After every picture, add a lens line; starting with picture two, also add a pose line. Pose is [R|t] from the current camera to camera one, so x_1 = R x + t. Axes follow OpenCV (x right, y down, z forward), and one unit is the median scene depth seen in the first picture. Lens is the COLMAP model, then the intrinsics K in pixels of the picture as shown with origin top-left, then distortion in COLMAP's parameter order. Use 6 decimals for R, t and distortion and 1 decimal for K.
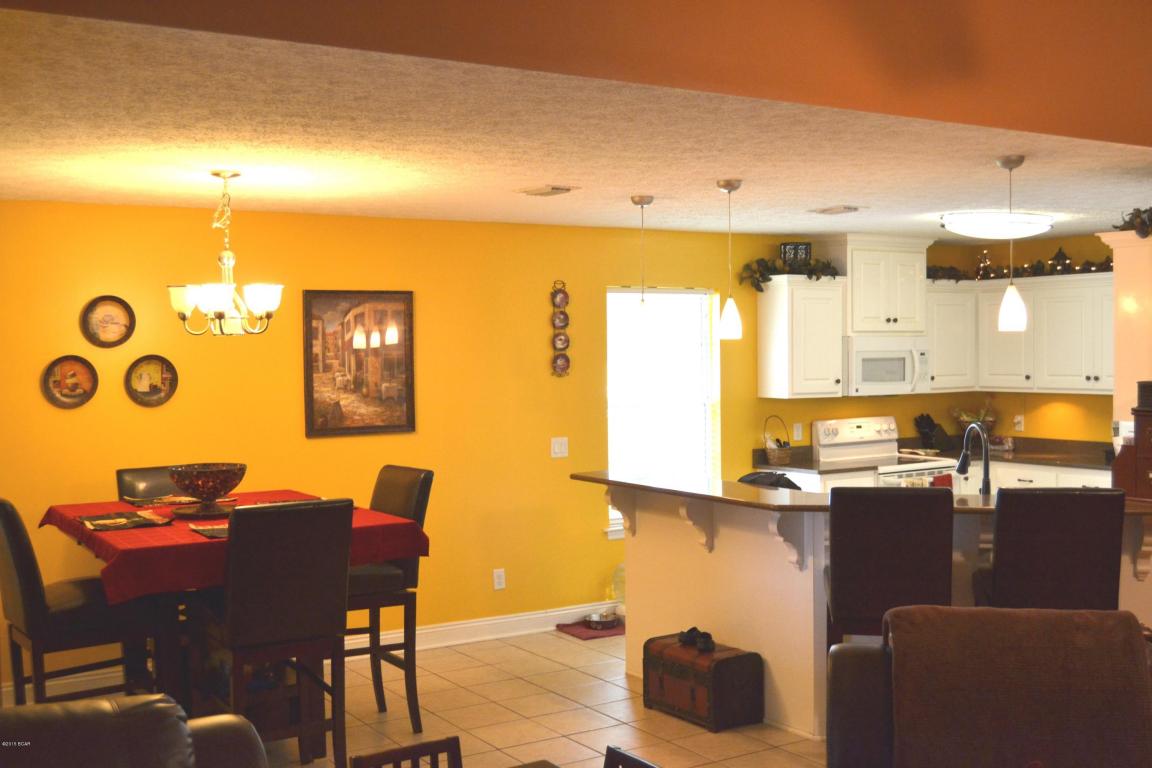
lens RADIAL K [[1271.0, 0, 576.0], [0, 1271.0, 384.0], [0, 0, 1]] dist [-0.065431, -0.002528]
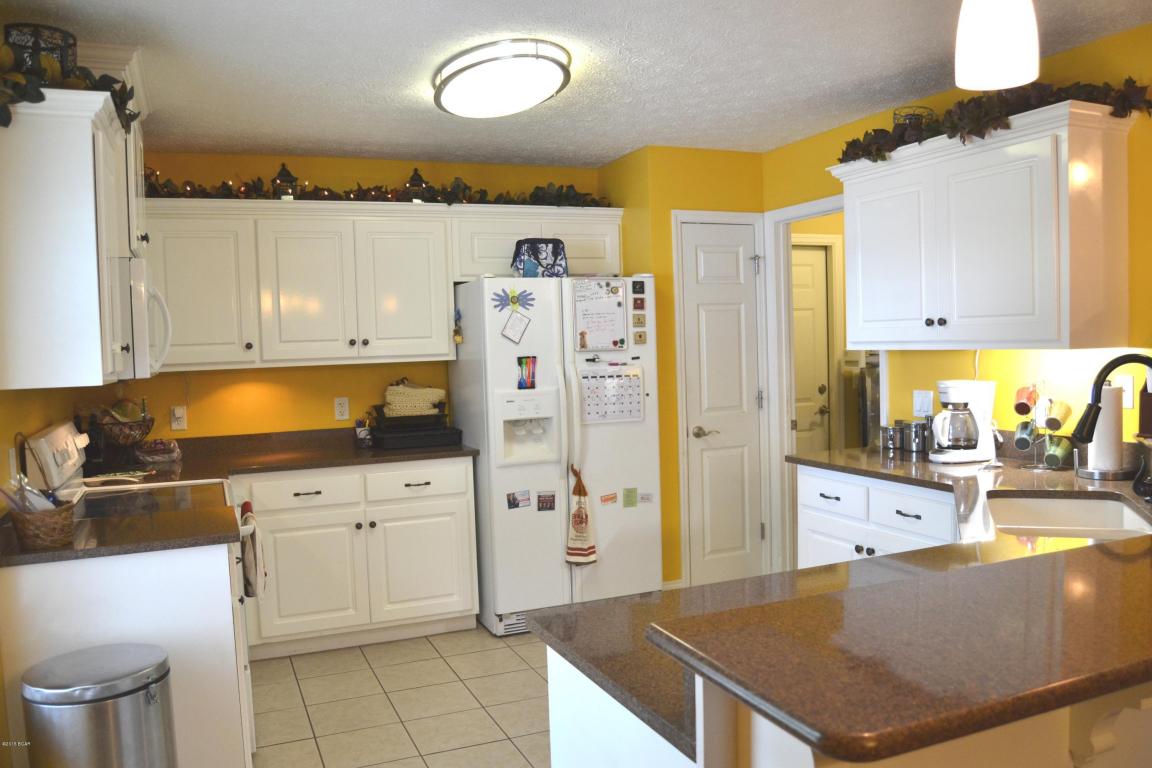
lens RADIAL K [[916.9, 0, 583.2], [0, 916.9, 387.0], [0, 0, 1]] dist [-0.094427, 0.040532]
pose [[0.155494, -0.043035, 0.986899, -0.100440], [0.057624, 0.997745, 0.034429, 0.010488], [-0.986155, 0.051516, 0.157623, 0.751441]]
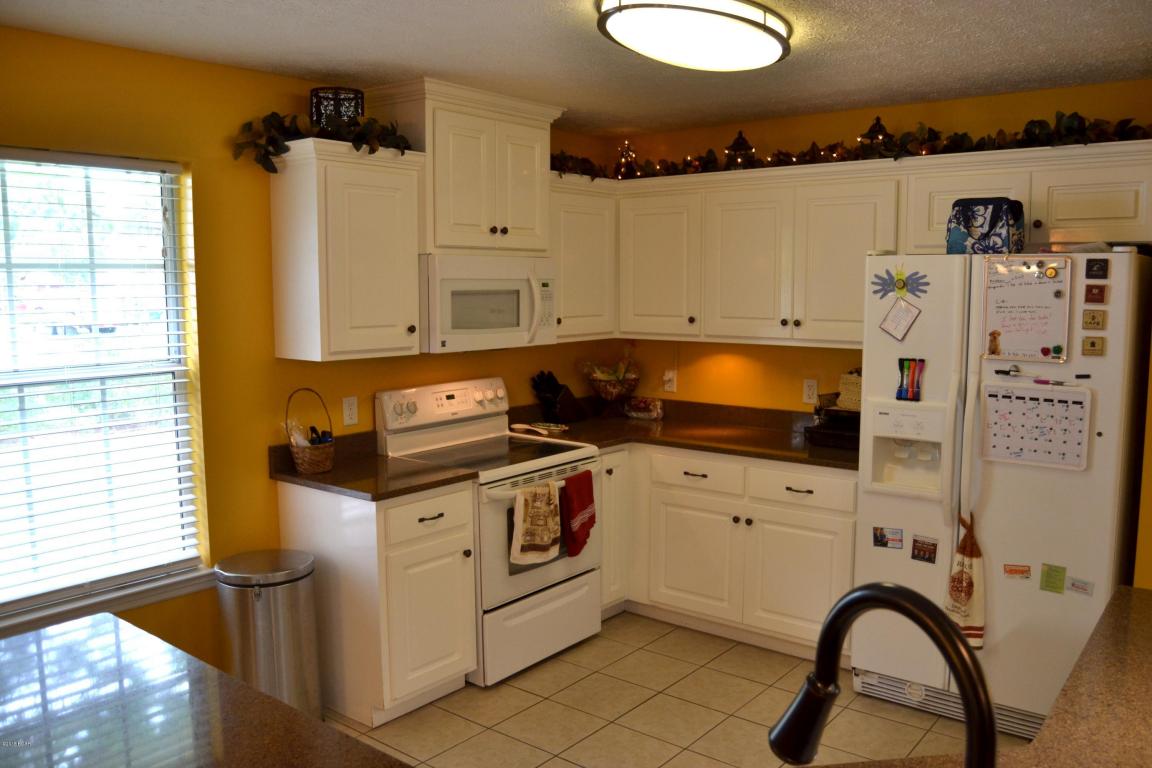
lens RADIAL K [[916.9, 0, 583.2], [0, 916.9, 387.0], [0, 0, 1]] dist [-0.094427, 0.040532]
pose [[0.943143, -0.027599, 0.331240, 0.135112], [0.000098, 0.996570, 0.082756, -0.010322], [-0.332388, -0.078018, 0.939910, 0.547749]]
